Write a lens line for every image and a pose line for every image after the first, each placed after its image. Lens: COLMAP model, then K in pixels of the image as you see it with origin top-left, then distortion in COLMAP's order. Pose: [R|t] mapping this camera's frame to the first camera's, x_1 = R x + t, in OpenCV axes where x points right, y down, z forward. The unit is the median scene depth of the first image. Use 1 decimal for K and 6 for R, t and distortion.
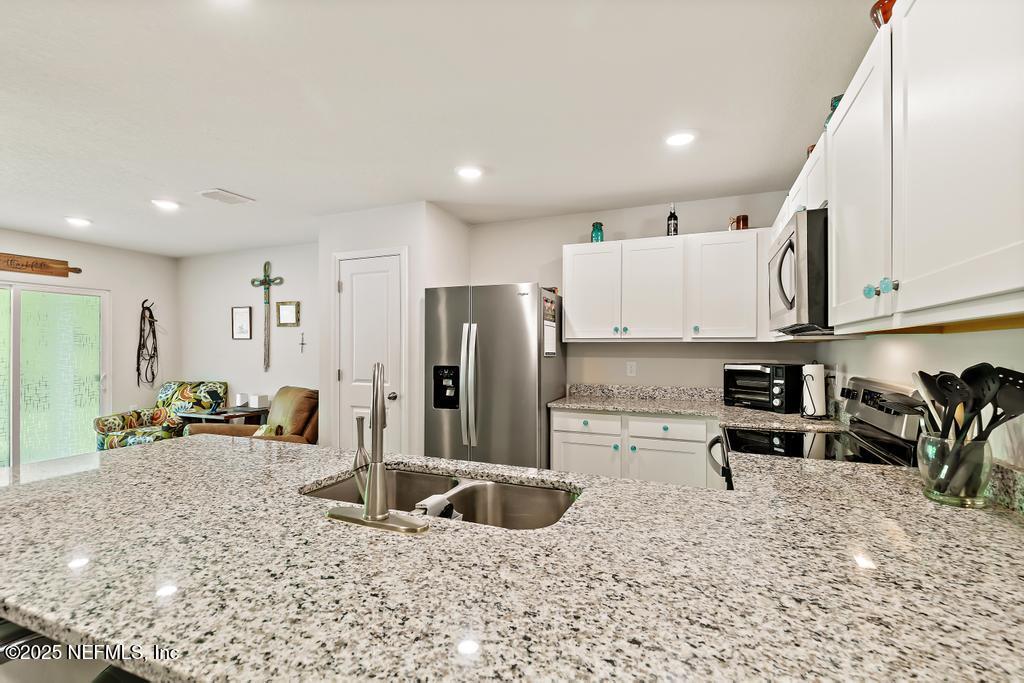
lens RADIAL K [[474.0, 0, 512.0], [0, 474.0, 341.5], [0, 0, 1]] dist [0.002049, 0.000207]
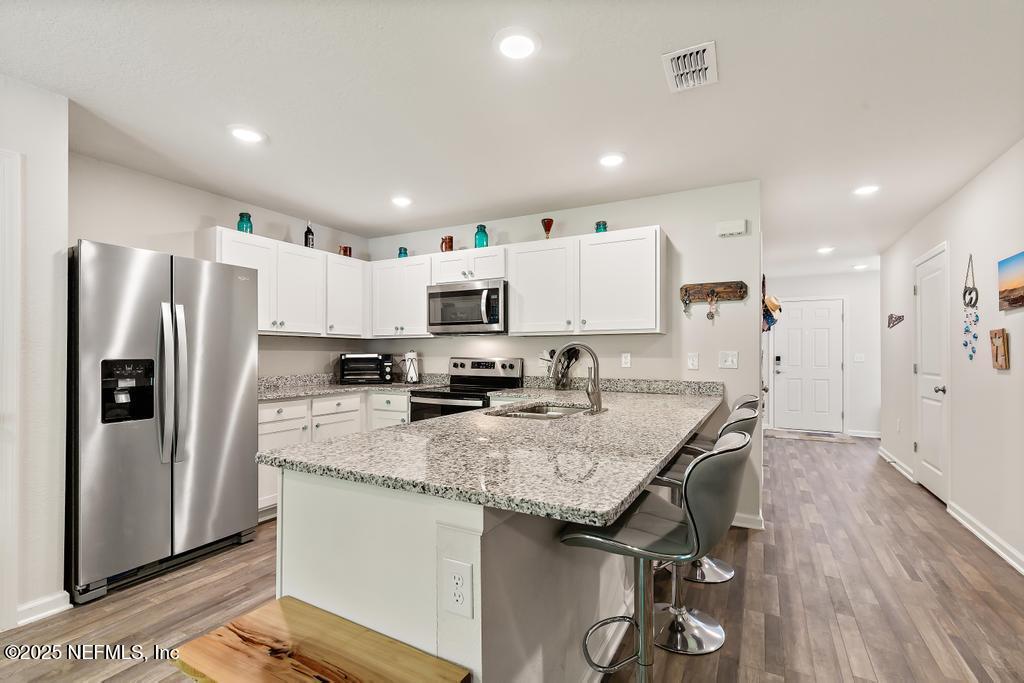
lens RADIAL K [[484.5, 0, 512.0], [0, 484.5, 341.5], [0, 0, 1]] dist [0.001435, -0.000147]
pose [[0.086153, 0.015309, 0.996164, -0.905048], [-0.024419, 0.999614, -0.013250, 0.018766], [-0.995983, -0.023183, 0.086494, 0.407880]]
